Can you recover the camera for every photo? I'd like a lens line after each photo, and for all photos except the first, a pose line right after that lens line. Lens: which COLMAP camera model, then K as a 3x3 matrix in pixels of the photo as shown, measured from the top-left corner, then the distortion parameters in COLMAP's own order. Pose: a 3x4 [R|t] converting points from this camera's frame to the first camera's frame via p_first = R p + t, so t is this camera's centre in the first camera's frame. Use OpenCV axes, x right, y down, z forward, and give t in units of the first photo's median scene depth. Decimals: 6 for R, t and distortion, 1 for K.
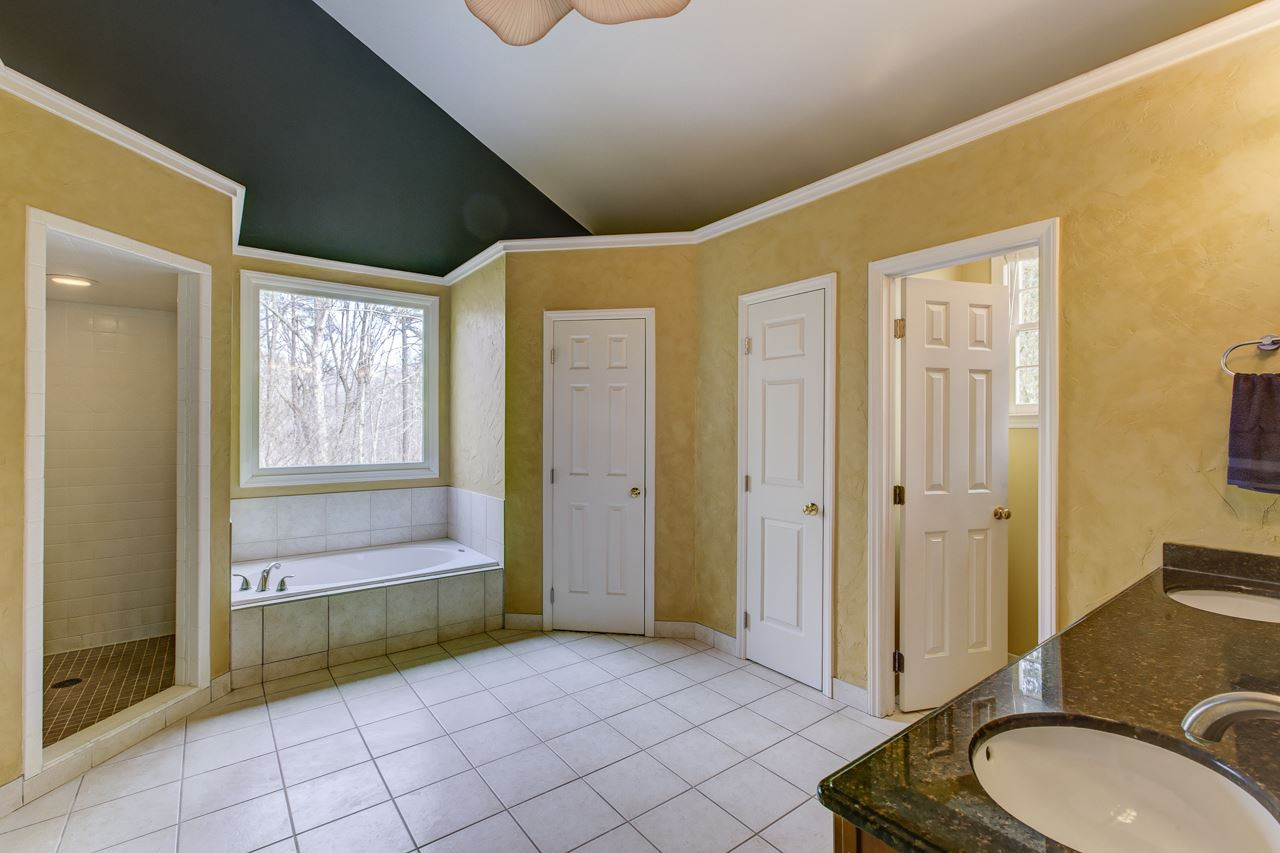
lens RADIAL K [[572.4, 0, 641.8], [0, 572.4, 427.3], [0, 0, 1]] dist [0.003556, 0.002409]
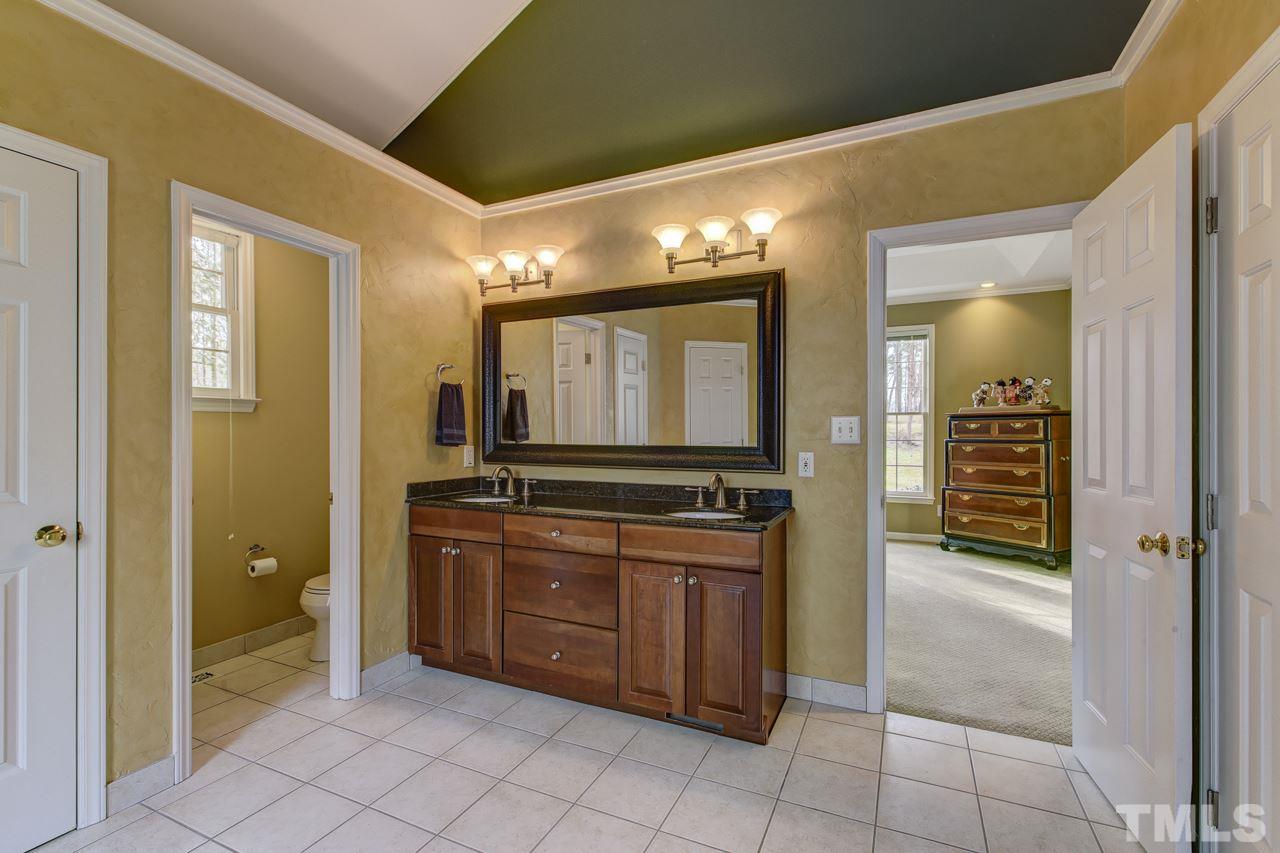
lens RADIAL K [[572.4, 0, 637.8], [0, 572.4, 429.3], [0, 0, 1]] dist [0.003556, 0.002409]
pose [[-0.446567, 0.002483, 0.894747, -0.525705], [-0.003431, 0.999984, -0.004488, 0.036948], [-0.894743, -0.005074, -0.446552, 0.769565]]
